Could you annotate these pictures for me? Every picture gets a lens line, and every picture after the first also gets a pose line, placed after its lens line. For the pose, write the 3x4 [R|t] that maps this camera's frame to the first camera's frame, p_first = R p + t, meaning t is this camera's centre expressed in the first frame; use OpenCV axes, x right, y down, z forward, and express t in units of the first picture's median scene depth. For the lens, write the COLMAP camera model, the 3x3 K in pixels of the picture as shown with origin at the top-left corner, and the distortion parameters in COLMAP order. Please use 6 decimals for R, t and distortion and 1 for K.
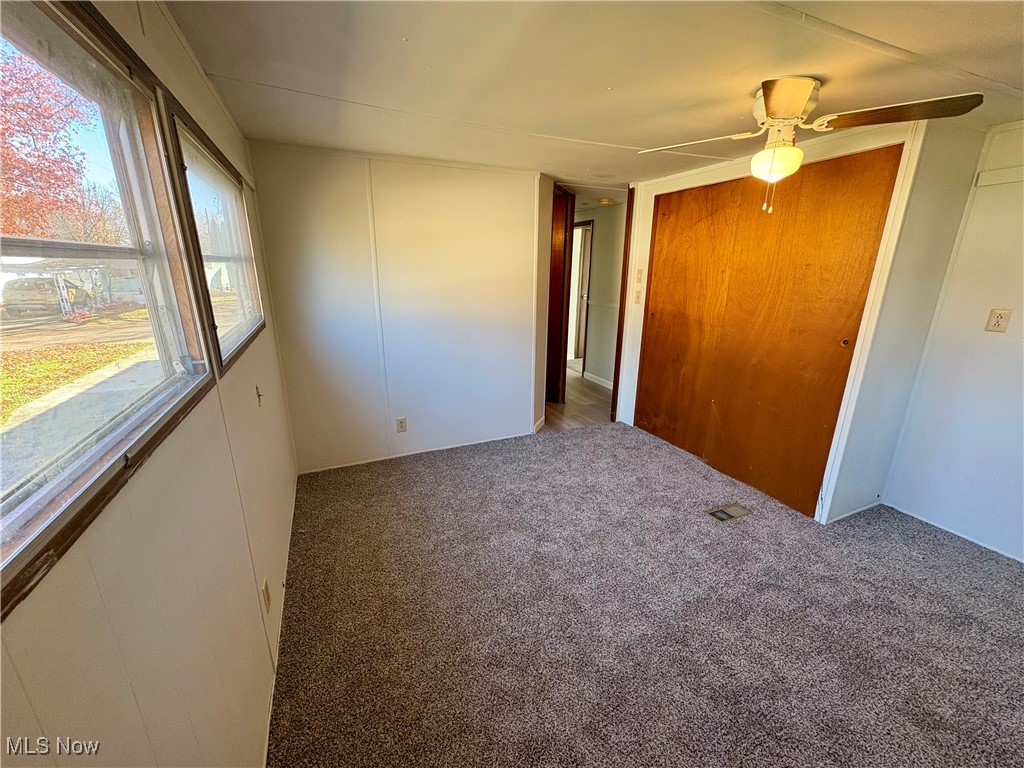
lens RADIAL K [[409.5, 0, 511.3], [0, 409.5, 385.2], [0, 0, 1]] dist [0.000028, 0.000039]
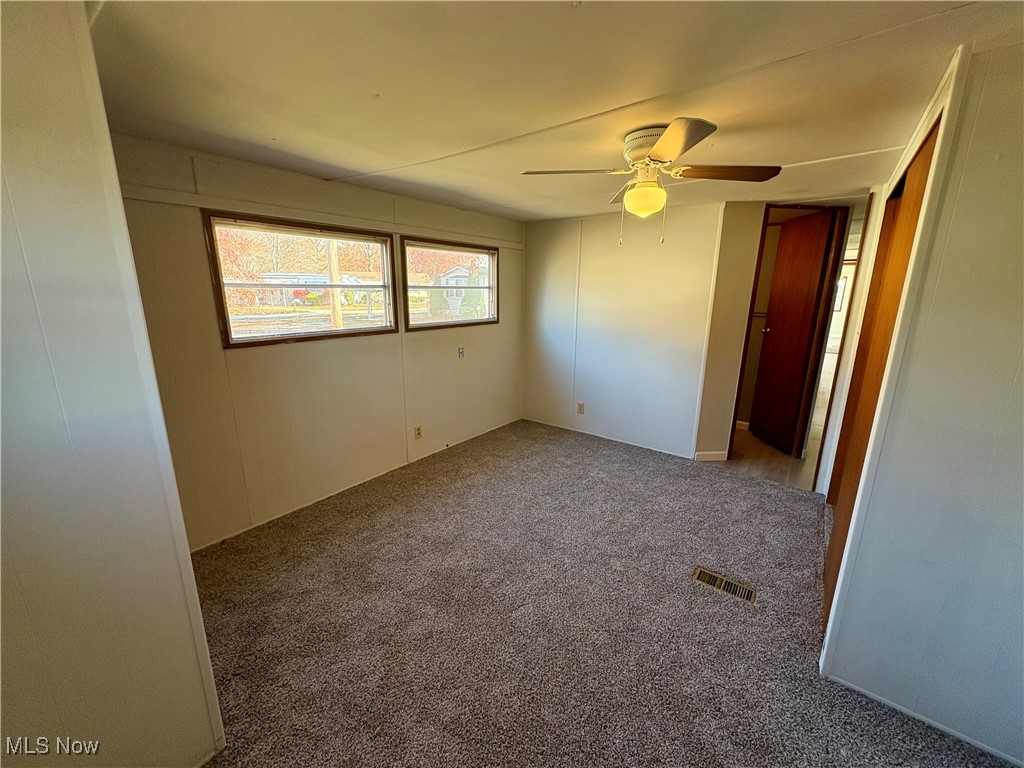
lens RADIAL K [[400.6, 0, 502.0], [0, 400.6, 382.5], [0, 0, 1]] dist [-0.000243, -0.000015]
pose [[0.465479, 0.196448, -0.862982, 0.753880], [-0.251867, 0.964142, 0.083623, -0.029834], [0.848465, 0.178432, 0.498266, 0.112686]]
